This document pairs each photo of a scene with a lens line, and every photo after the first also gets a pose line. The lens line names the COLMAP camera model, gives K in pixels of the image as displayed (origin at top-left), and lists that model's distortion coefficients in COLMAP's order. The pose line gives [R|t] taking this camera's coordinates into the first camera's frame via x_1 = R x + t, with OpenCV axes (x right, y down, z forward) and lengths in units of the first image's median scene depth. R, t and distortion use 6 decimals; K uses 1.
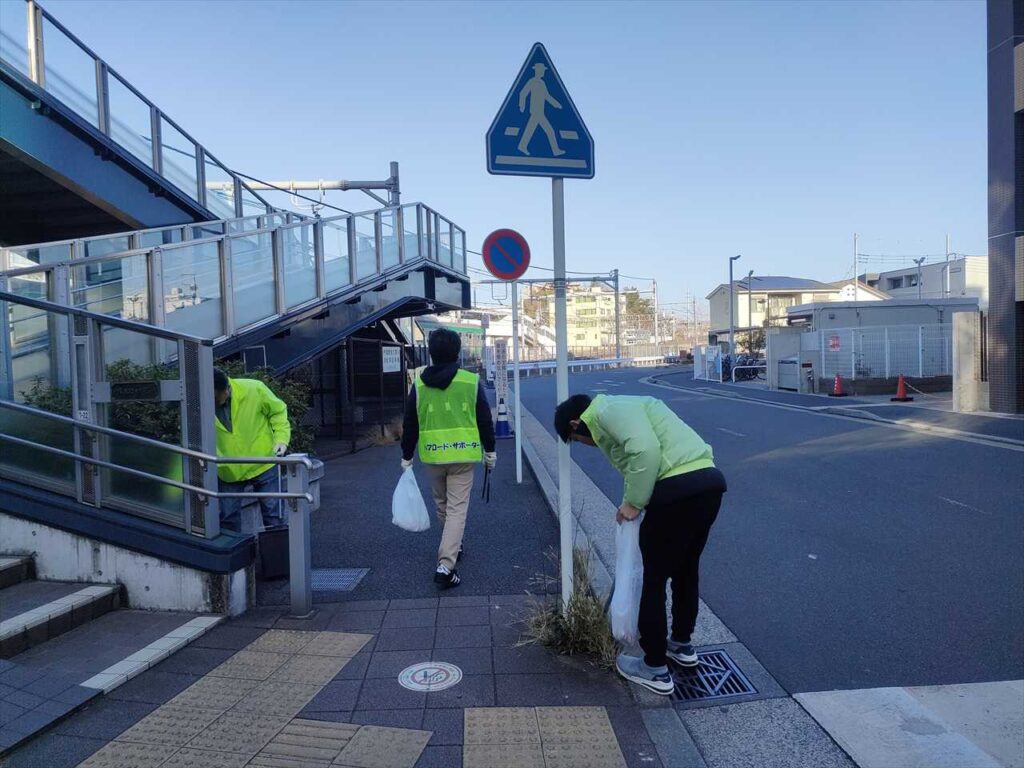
lens RADIAL K [[758.9, 0, 509.8], [0, 758.9, 389.9], [0, 0, 1]] dist [0.024200, -0.006144]
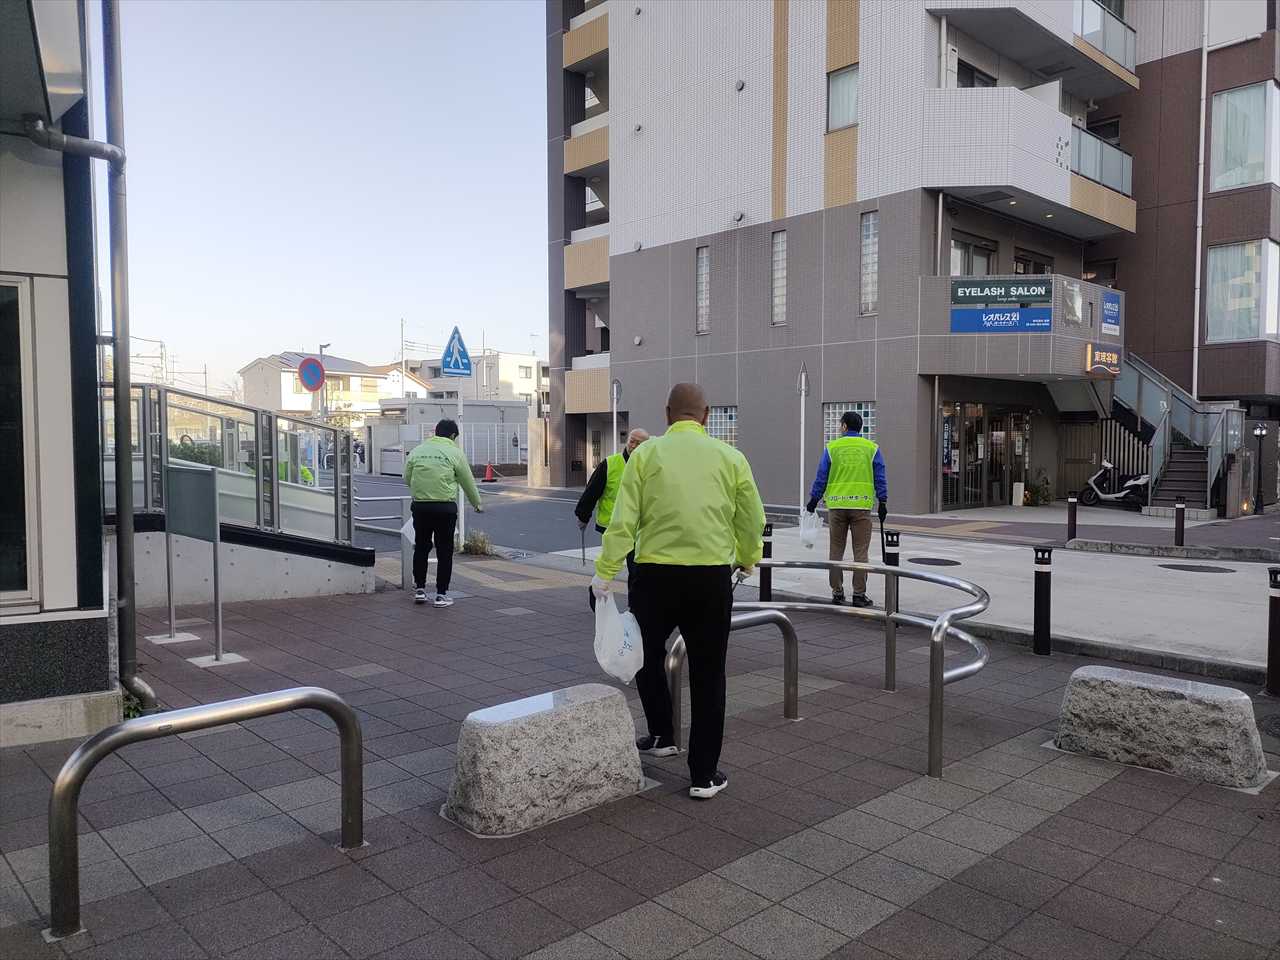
lens RADIAL K [[948.6, 0, 640.1], [0, 948.6, 481.3], [0, 0, 1]] dist [0.024200, -0.006144]
pose [[0.764438, -0.001340, 0.644696, -0.384684], [0.004280, 0.999986, -0.002996, 0.022718], [-0.644683, 0.005049, 0.764433, -0.463193]]
